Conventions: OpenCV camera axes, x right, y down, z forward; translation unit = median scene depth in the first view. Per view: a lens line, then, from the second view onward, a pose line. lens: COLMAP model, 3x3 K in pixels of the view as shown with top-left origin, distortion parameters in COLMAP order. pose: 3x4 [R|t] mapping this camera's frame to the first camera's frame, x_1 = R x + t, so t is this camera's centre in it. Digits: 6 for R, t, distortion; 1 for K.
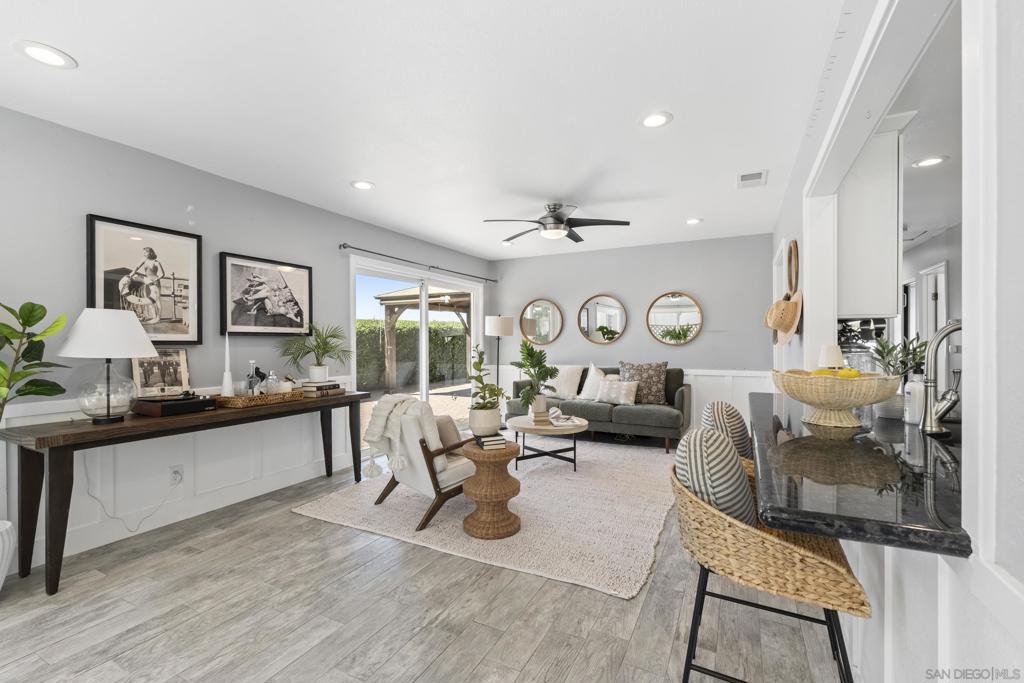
lens RADIAL K [[448.5, 0, 512.1], [0, 448.5, 341.1], [0, 0, 1]] dist [-0.003683, 0.000556]
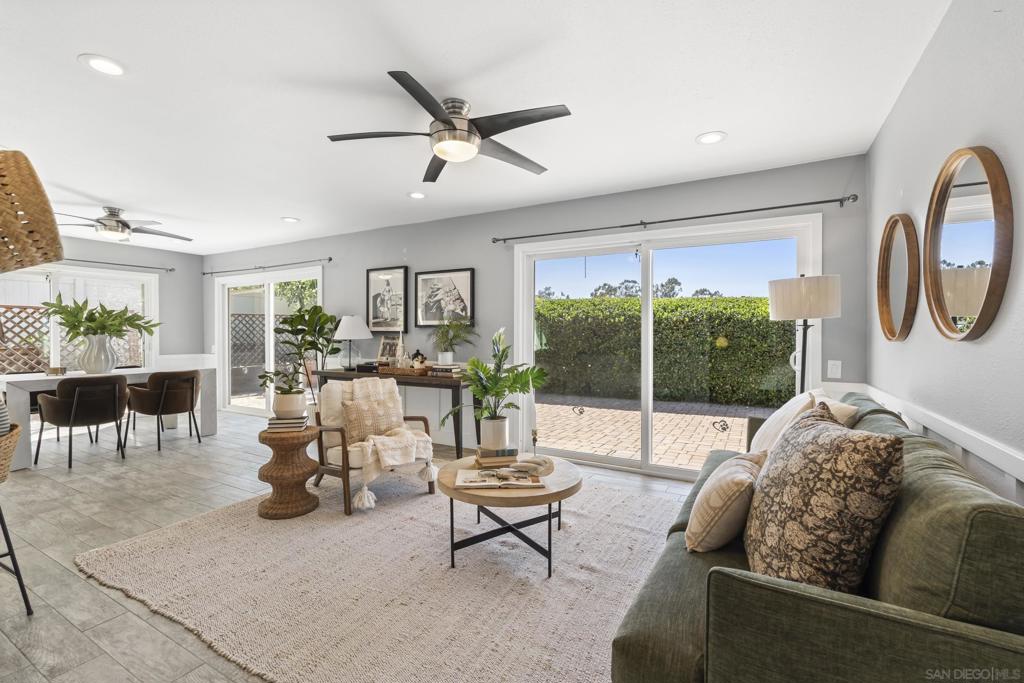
lens RADIAL K [[448.5, 0, 508.6], [0, 448.5, 333.6], [0, 0, 1]] dist [-0.003683, 0.000556]
pose [[-0.039278, 0.003456, -0.999222, 0.852605], [0.002082, 0.999992, 0.003377, 0.003133], [0.999226, -0.001948, -0.039285, 1.354305]]
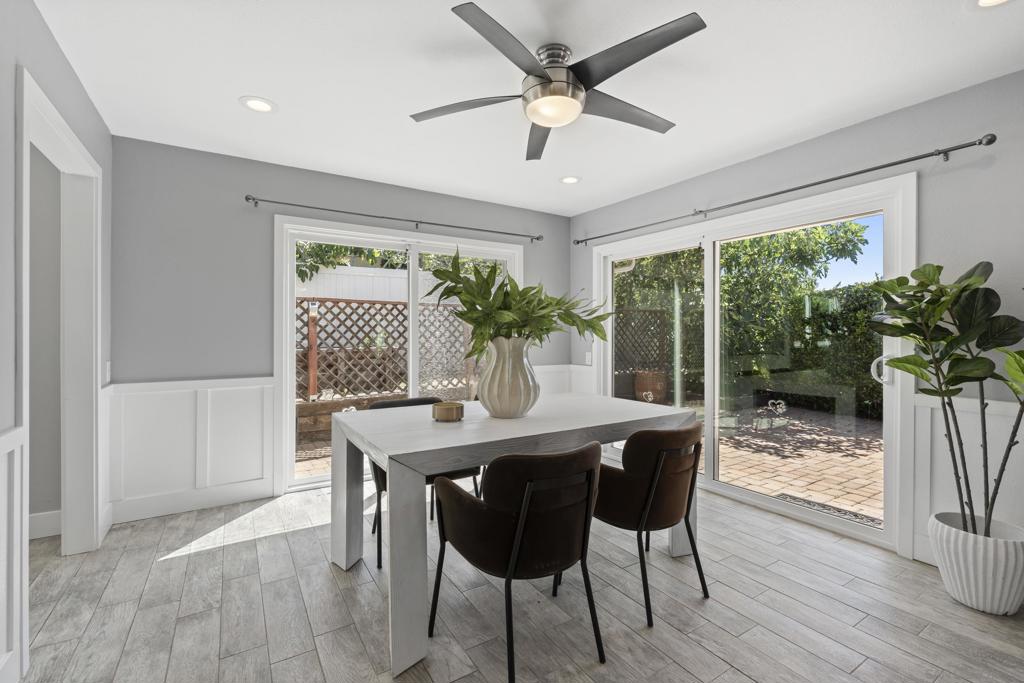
lens RADIAL K [[448.5, 0, 513.5], [0, 448.5, 334.1], [0, 0, 1]] dist [-0.003683, 0.000556]
pose [[-0.502400, 0.005668, -0.864617, 0.089931], [0.001819, 0.999983, 0.005498, -0.000859], [0.864633, 0.001189, -0.502402, 0.360012]]
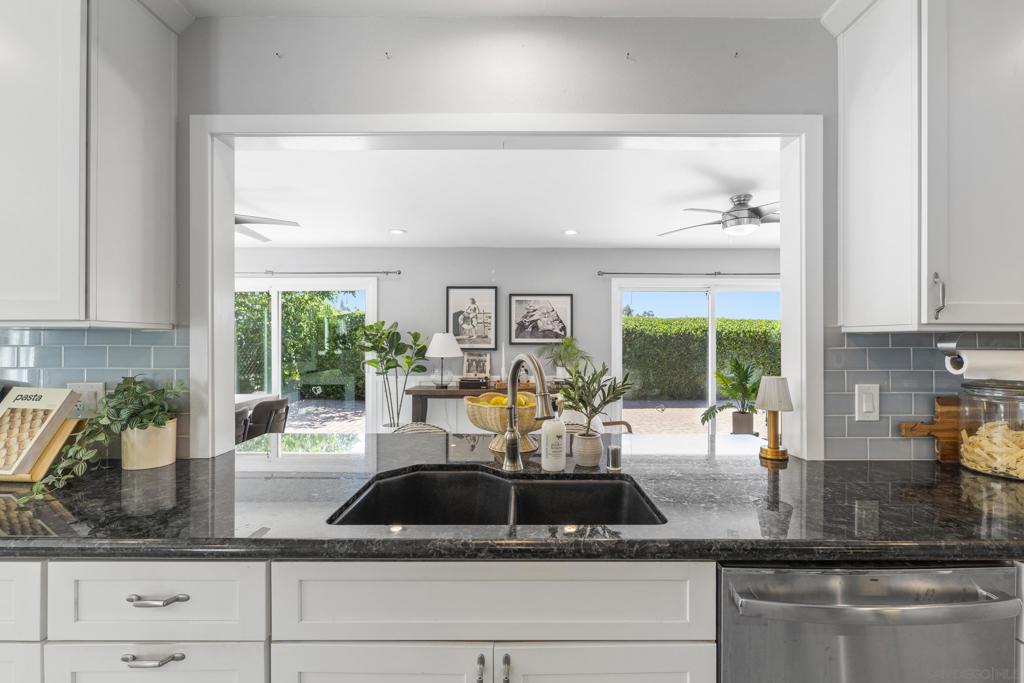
lens RADIAL K [[448.5, 0, 515.5], [0, 448.5, 335.1], [0, 0, 1]] dist [-0.003683, 0.000556]
pose [[0.450232, -0.006536, -0.892888, 0.819716], [-0.000554, 0.999971, -0.007599, -0.035101], [0.892911, 0.003916, 0.450216, 0.275341]]
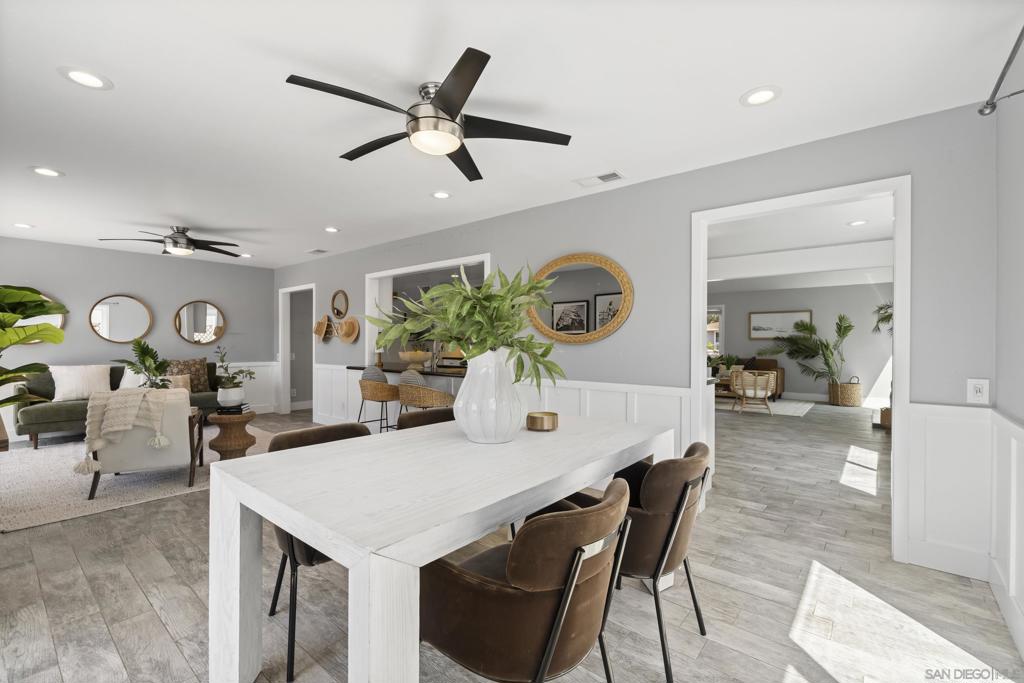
lens RADIAL K [[448.5, 0, 510.7], [0, 448.5, 345.3], [0, 0, 1]] dist [-0.003683, 0.000556]
pose [[0.217376, -0.002487, 0.976085, -1.087128], [-0.006936, 0.999968, 0.004092, 0.001640], [-0.976063, -0.007660, 0.217352, -0.153283]]
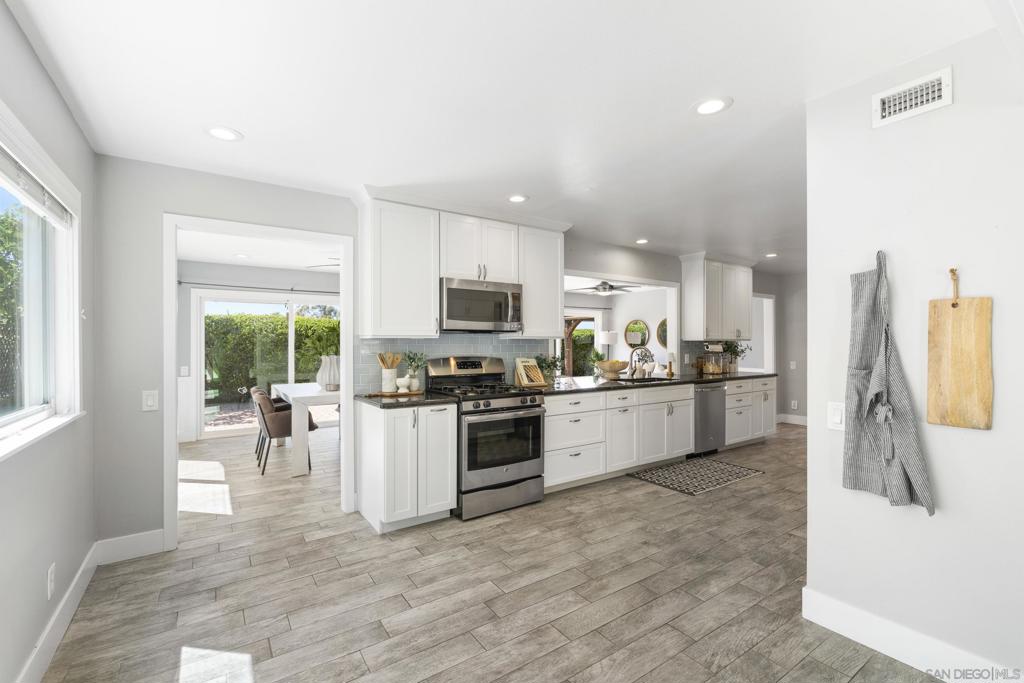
lens RADIAL K [[448.5, 0, 506.2], [0, 448.5, 337.6], [0, 0, 1]] dist [-0.003683, 0.000556]
pose [[0.875385, -0.003392, -0.483415, 0.802073], [-0.002190, 0.999937, -0.010982, -0.032220], [0.483422, 0.010672, 0.875322, -1.091951]]
